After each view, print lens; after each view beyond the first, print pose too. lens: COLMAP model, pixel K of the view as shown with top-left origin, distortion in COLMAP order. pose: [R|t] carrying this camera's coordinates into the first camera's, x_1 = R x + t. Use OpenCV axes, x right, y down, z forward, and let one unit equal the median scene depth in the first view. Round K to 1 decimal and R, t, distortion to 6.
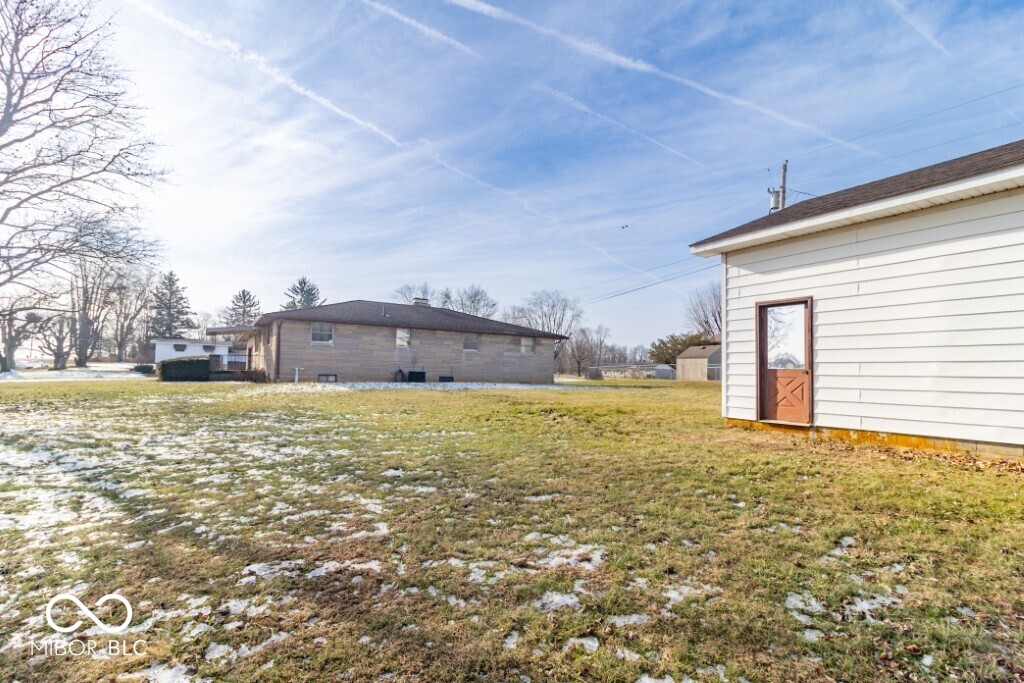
lens RADIAL K [[492.1, 0, 512.0], [0, 492.1, 341.5], [0, 0, 1]] dist [0.001374, 0.000351]
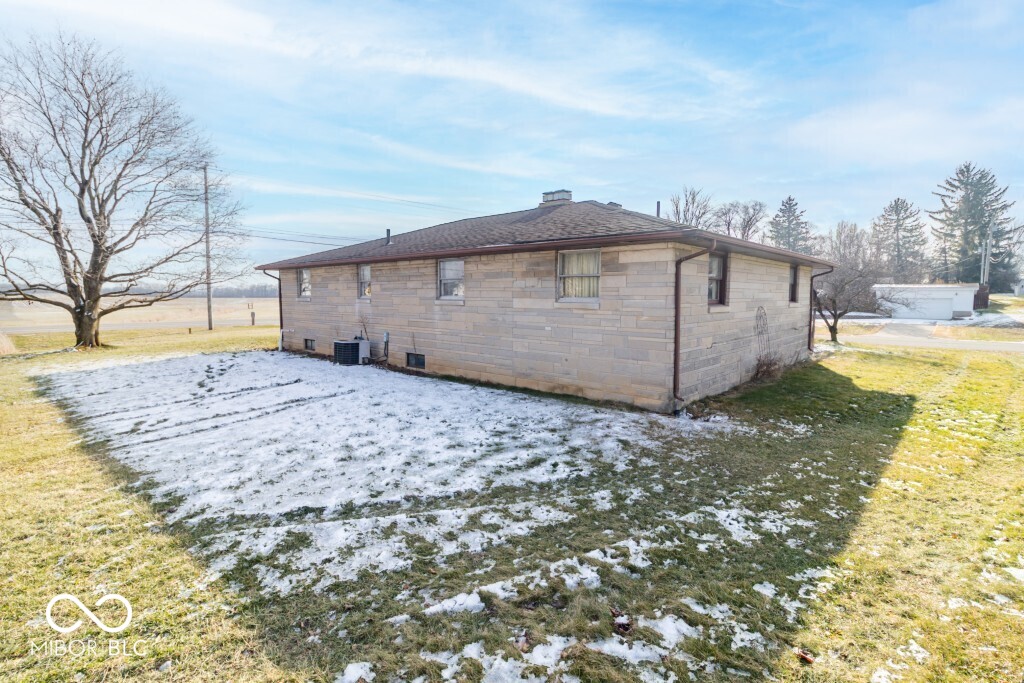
lens RADIAL K [[492.1, 0, 512.0], [0, 492.1, 341.5], [0, 0, 1]] dist [0.001374, 0.000351]
pose [[0.269964, 0.073126, -0.960089, 0.322259], [0.071647, 0.992822, 0.095766, 0.016817], [0.960201, -0.094641, 0.262787, 0.866028]]
